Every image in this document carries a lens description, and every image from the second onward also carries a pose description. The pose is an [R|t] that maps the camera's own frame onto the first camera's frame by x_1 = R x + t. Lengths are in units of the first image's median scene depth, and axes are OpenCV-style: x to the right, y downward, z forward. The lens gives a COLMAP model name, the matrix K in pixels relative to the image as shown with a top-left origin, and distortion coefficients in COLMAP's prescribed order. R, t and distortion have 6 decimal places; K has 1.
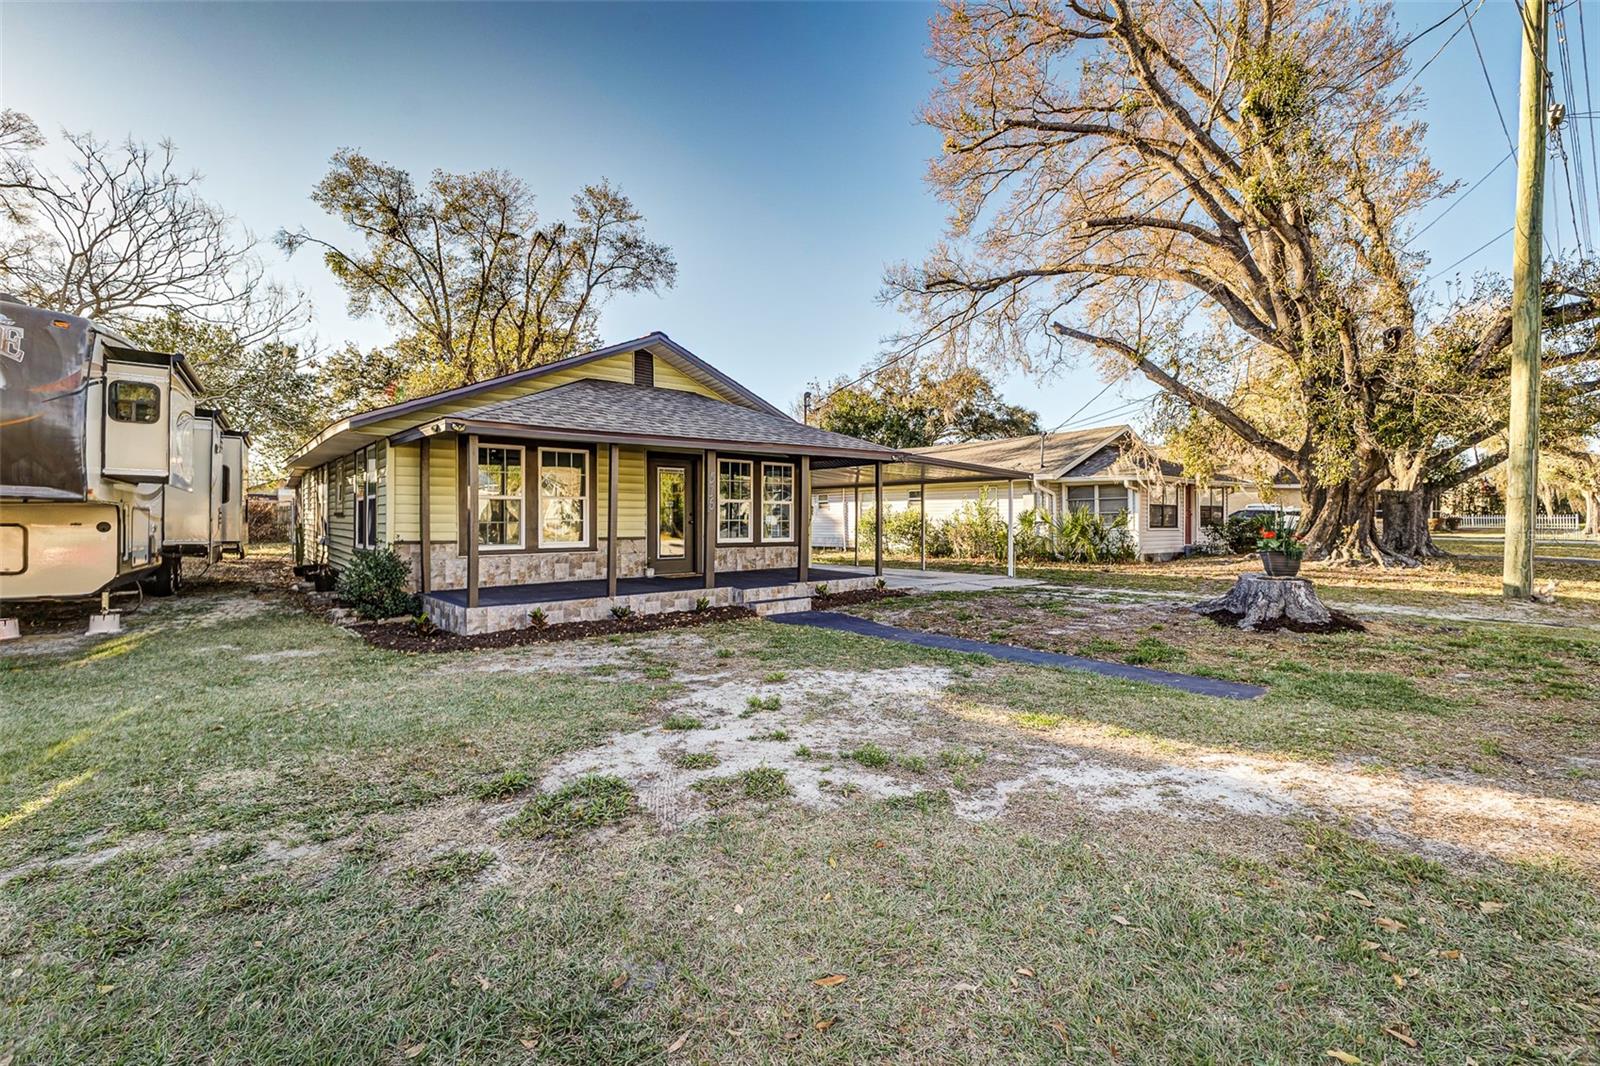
lens RADIAL K [[700.3, 0, 821.9], [0, 700.3, 522.4], [0, 0, 1]] dist [0.008479, 0.000019]
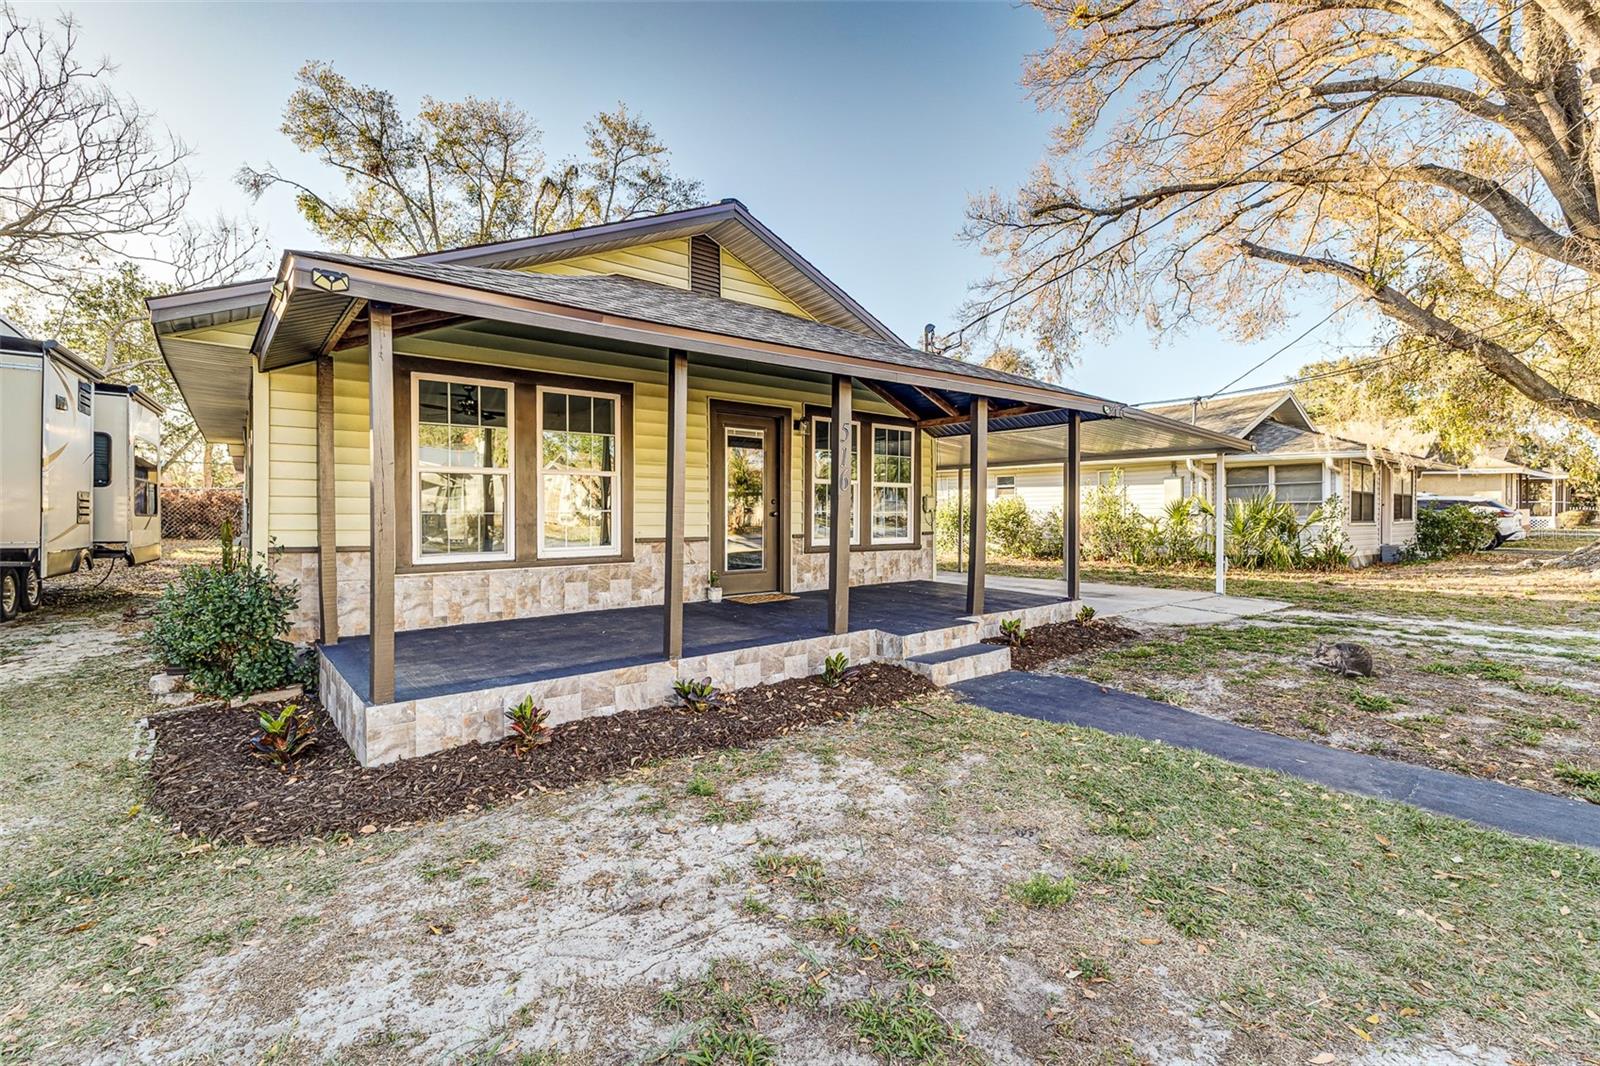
lens RADIAL K [[700.3, 0, 803.0], [0, 700.3, 521.7], [0, 0, 1]] dist [0.008479, 0.000019]
pose [[0.999248, 0.001179, -0.038753, -0.096966], [-0.000819, 0.999956, 0.009309, 0.000630], [0.038762, -0.009271, 0.999205, 0.257692]]
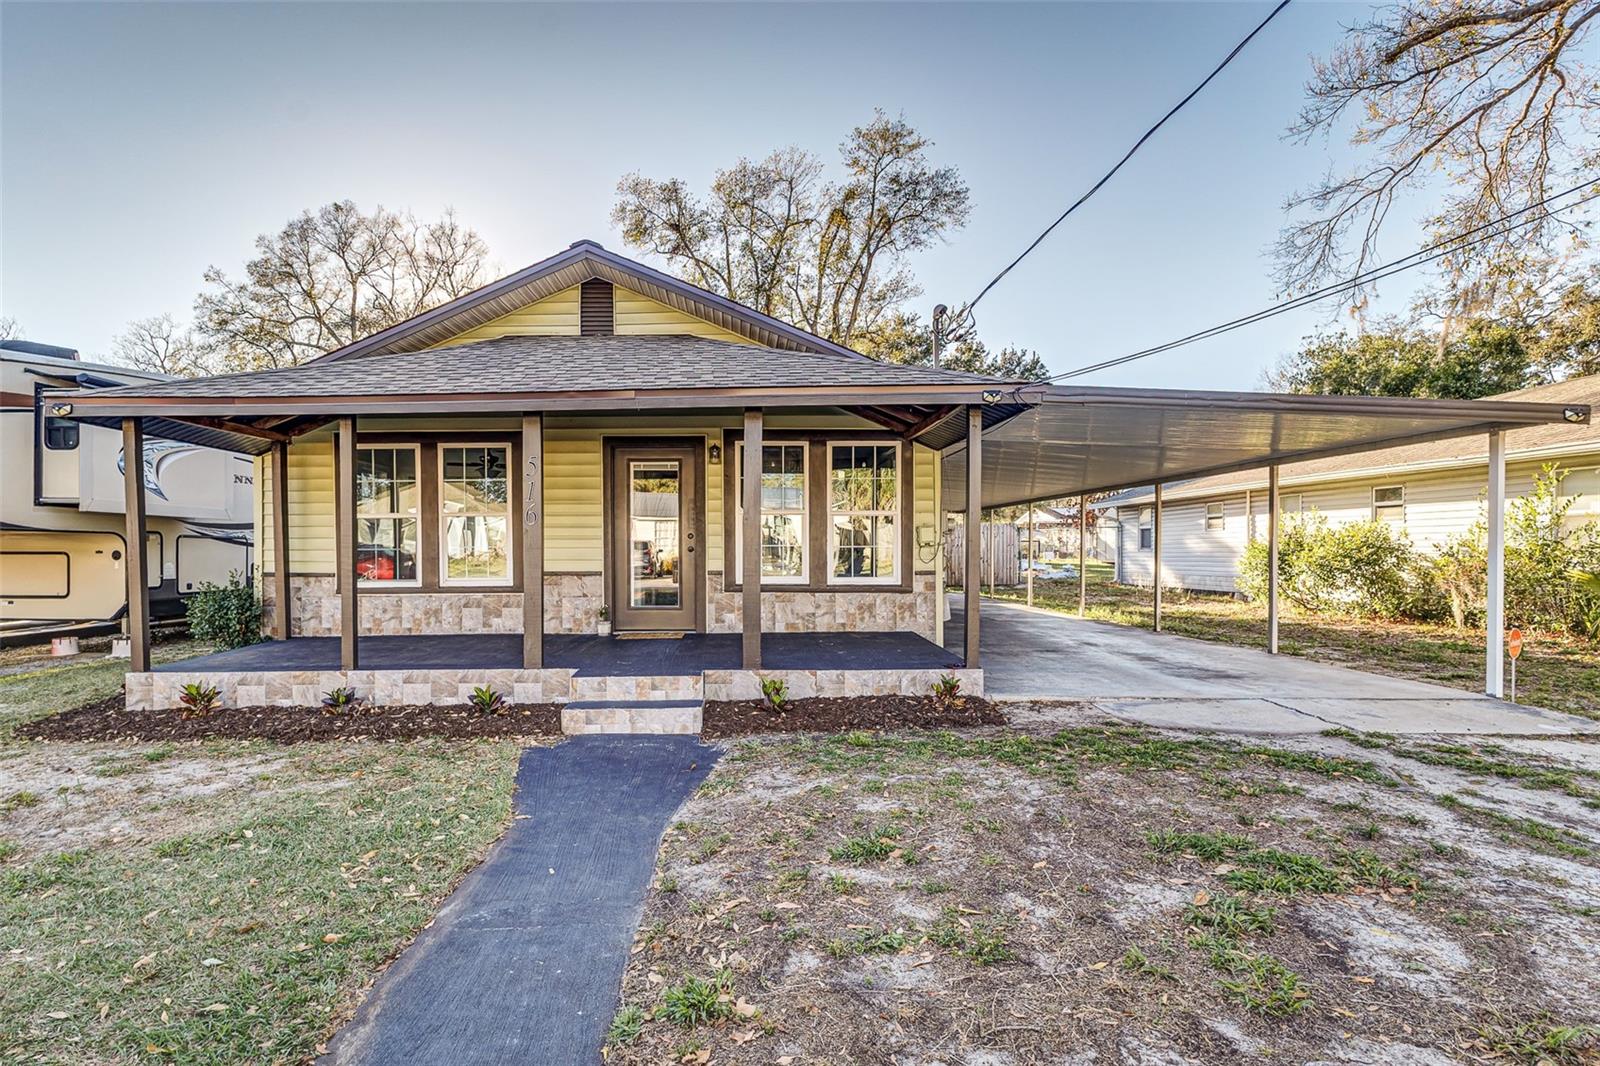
lens RADIAL K [[766.3, 0, 721.9], [0, 766.3, 559.2], [0, 0, 1]] dist [0.006718, -0.000103]
pose [[0.745799, 0.005783, -0.666146, 0.202049], [0.000886, 0.999953, 0.009673, 0.001698], [0.666170, -0.007804, 0.745759, 0.374846]]
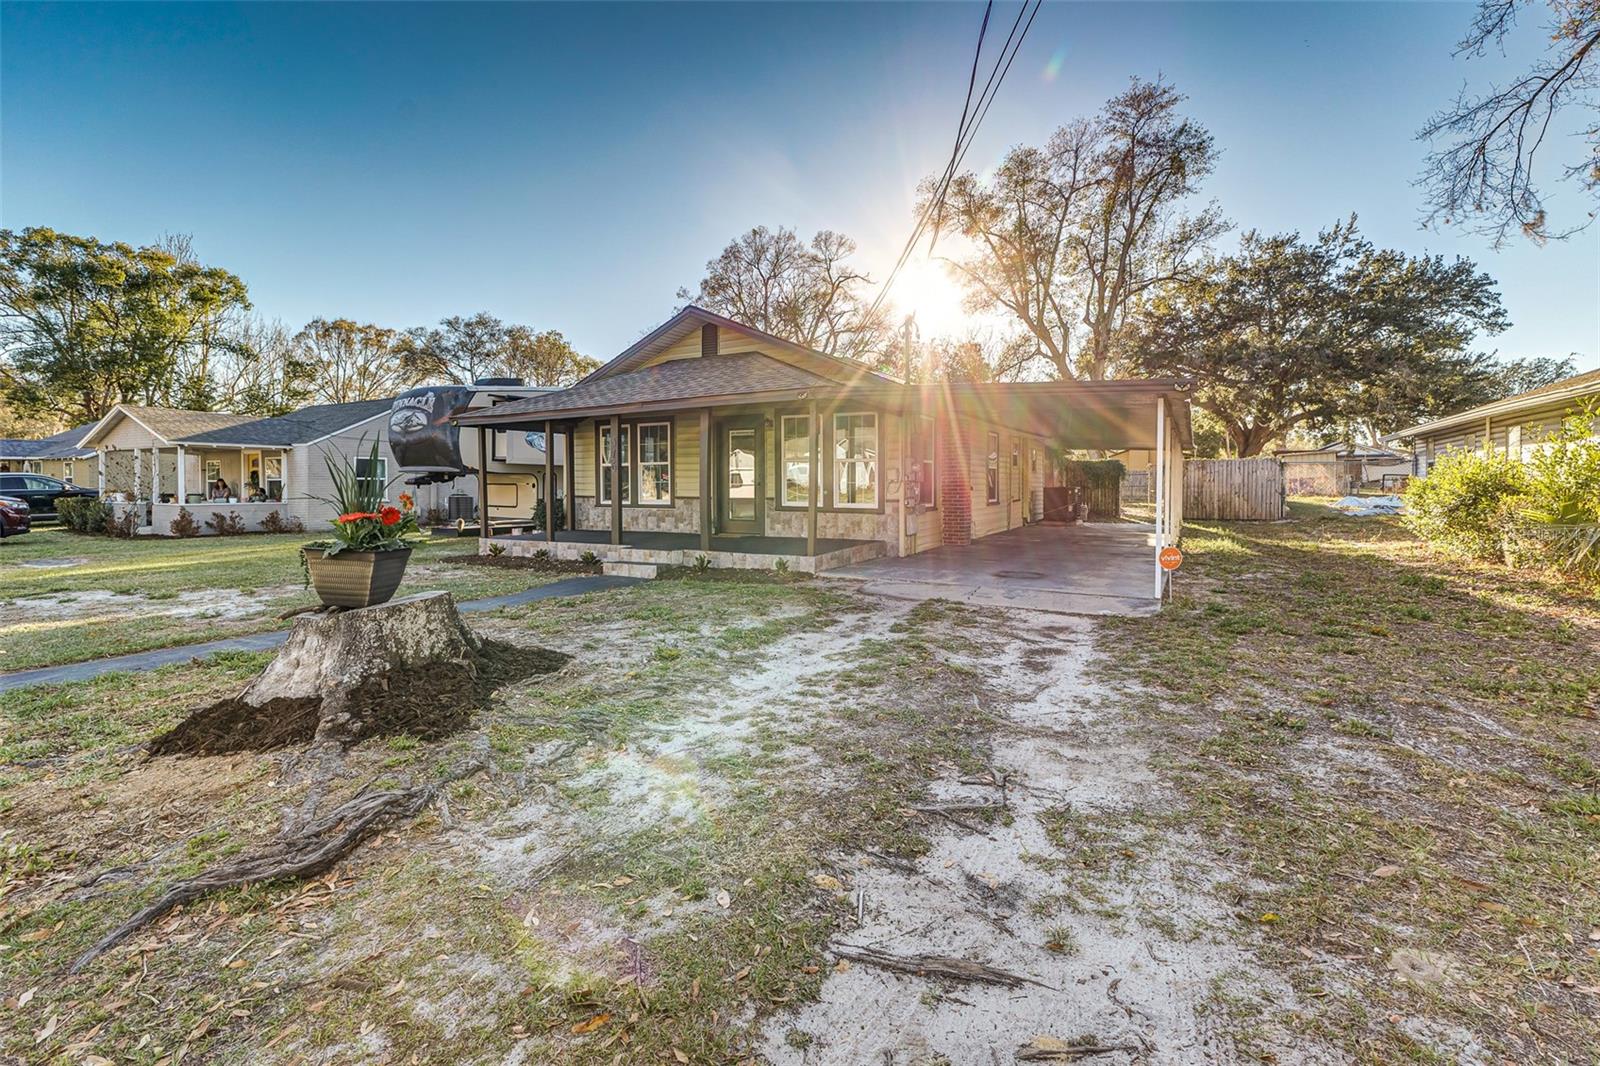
lens RADIAL K [[700.3, 0, 796.1], [0, 700.3, 489.8], [0, 0, 1]] dist [0.008479, 0.000019]
pose [[0.335810, 0.009399, -0.941883, 0.545958], [-0.004457, 0.999955, 0.008389, -0.000171], [0.941919, 0.001381, 0.335837, 0.518099]]
